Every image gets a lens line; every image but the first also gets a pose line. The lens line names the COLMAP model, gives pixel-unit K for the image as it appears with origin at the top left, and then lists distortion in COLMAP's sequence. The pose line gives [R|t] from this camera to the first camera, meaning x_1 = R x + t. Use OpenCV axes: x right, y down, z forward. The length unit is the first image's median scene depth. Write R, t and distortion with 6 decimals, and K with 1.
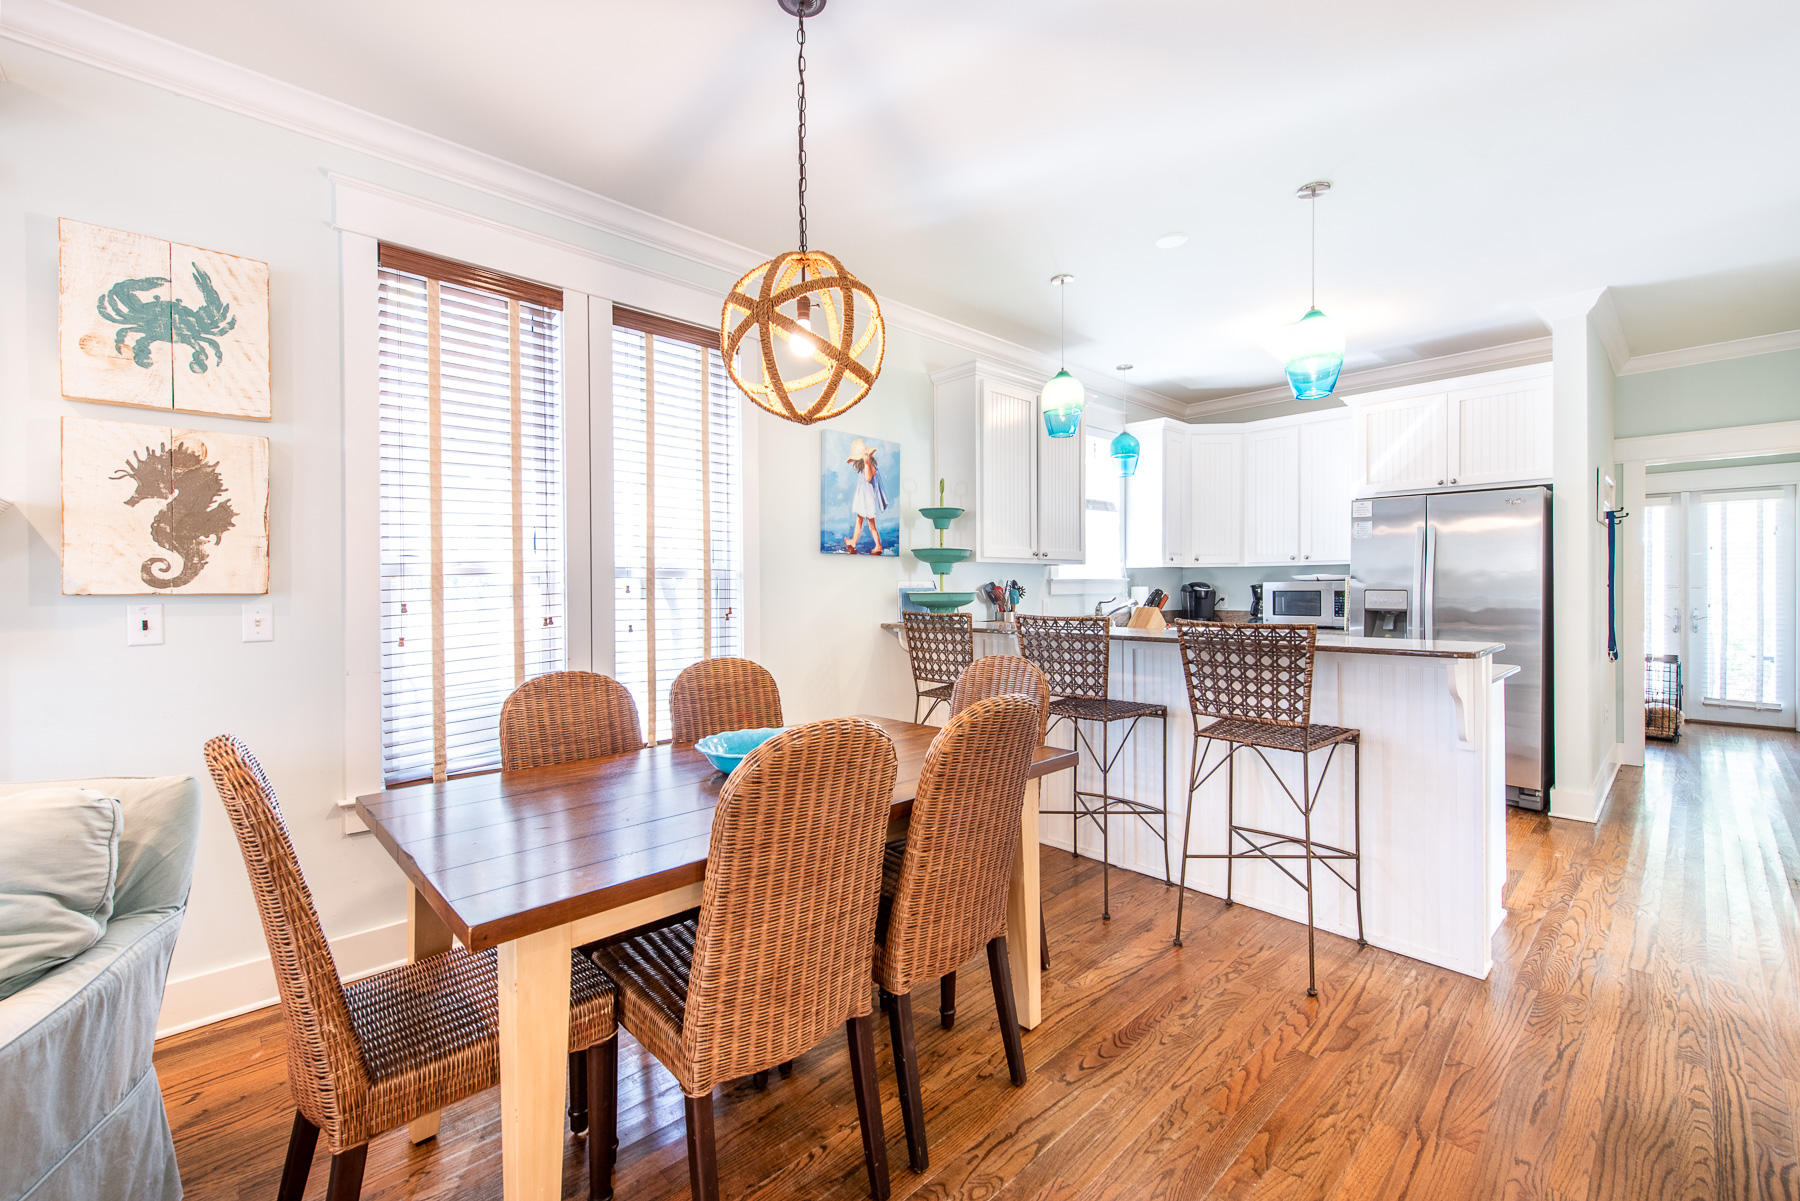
lens RADIAL K [[758.7, 0, 872.1], [0, 758.7, 588.8], [0, 0, 1]] dist [0.001703, -0.000132]
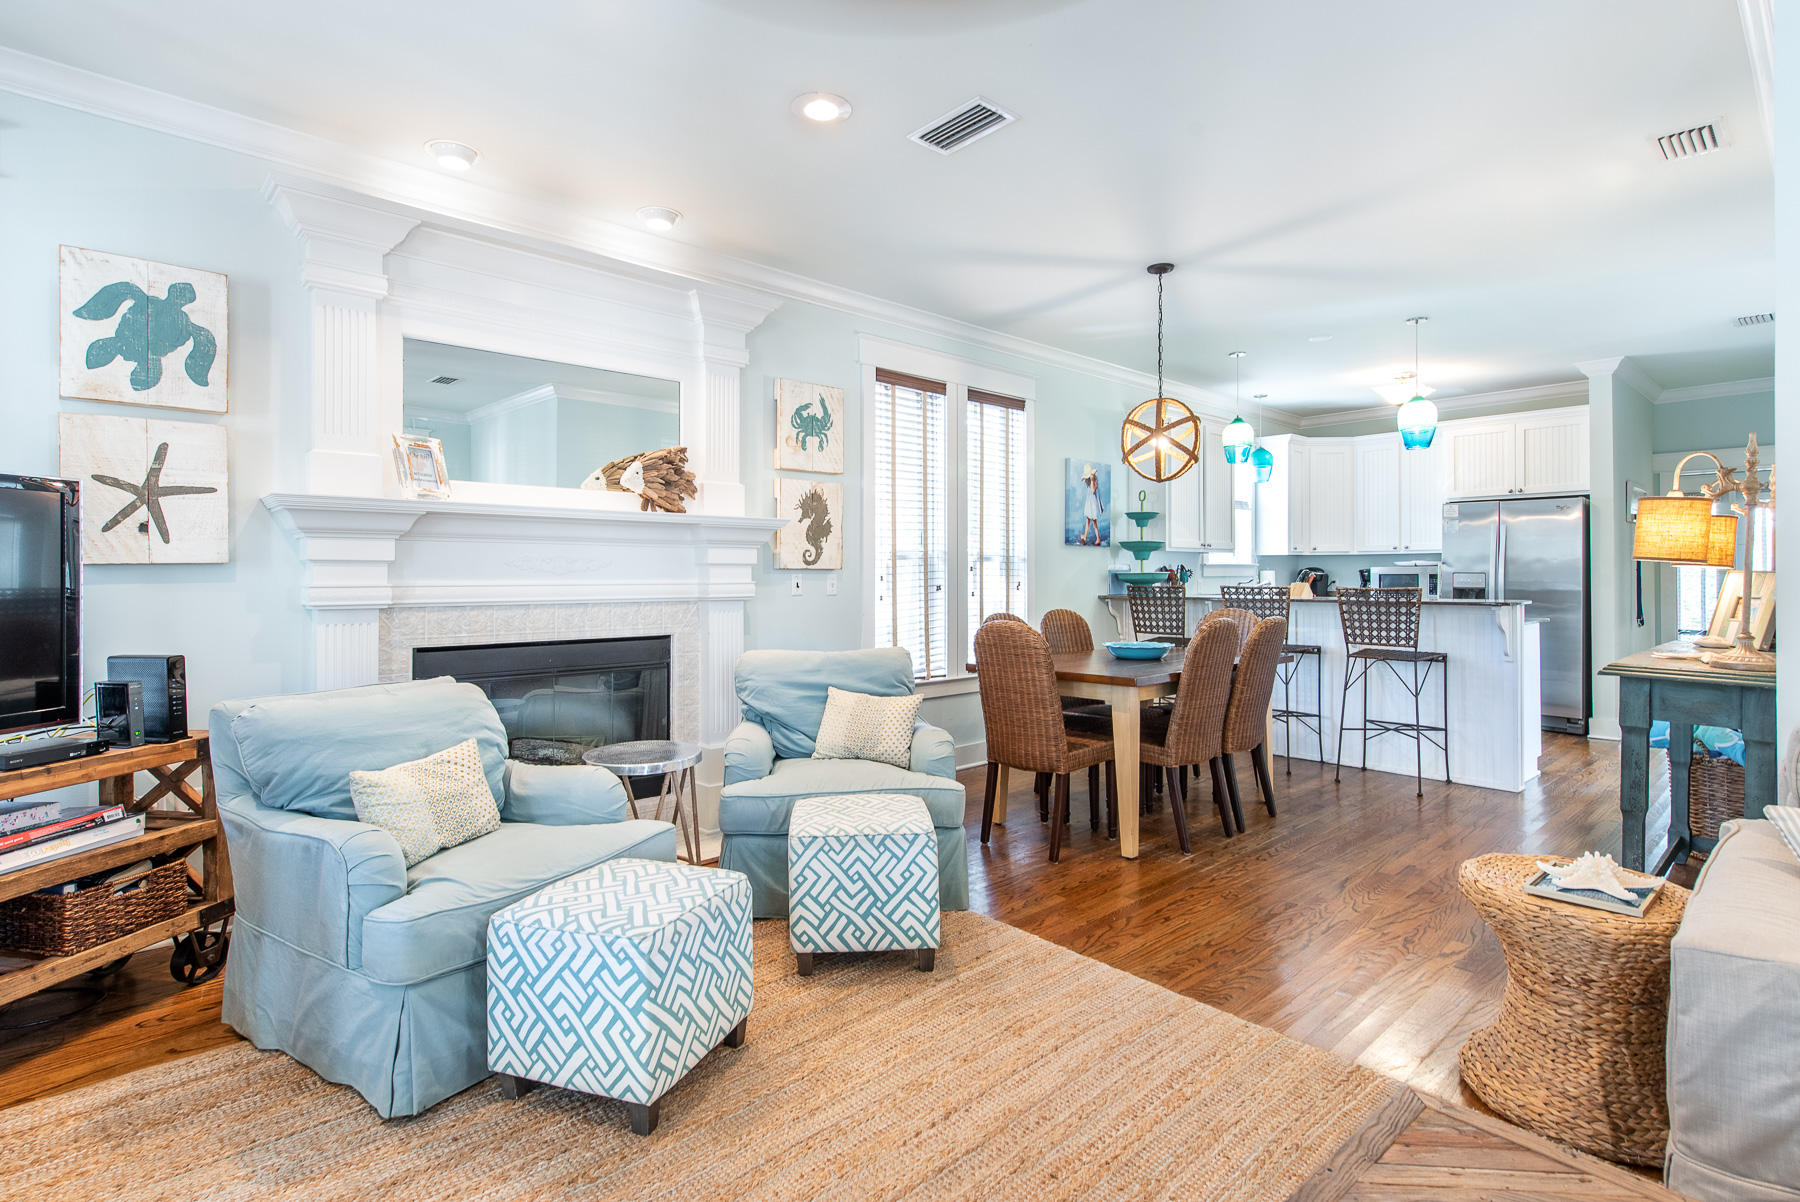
lens RADIAL K [[857.7, 0, 879.1], [0, 857.7, 567.7], [0, 0, 1]] dist [0.001761, -0.011991]
pose [[0.999781, 0.002511, -0.020771, -0.409105], [-0.002740, 0.999936, -0.010981, 0.015741], [0.020742, 0.011036, 0.999724, -0.656044]]
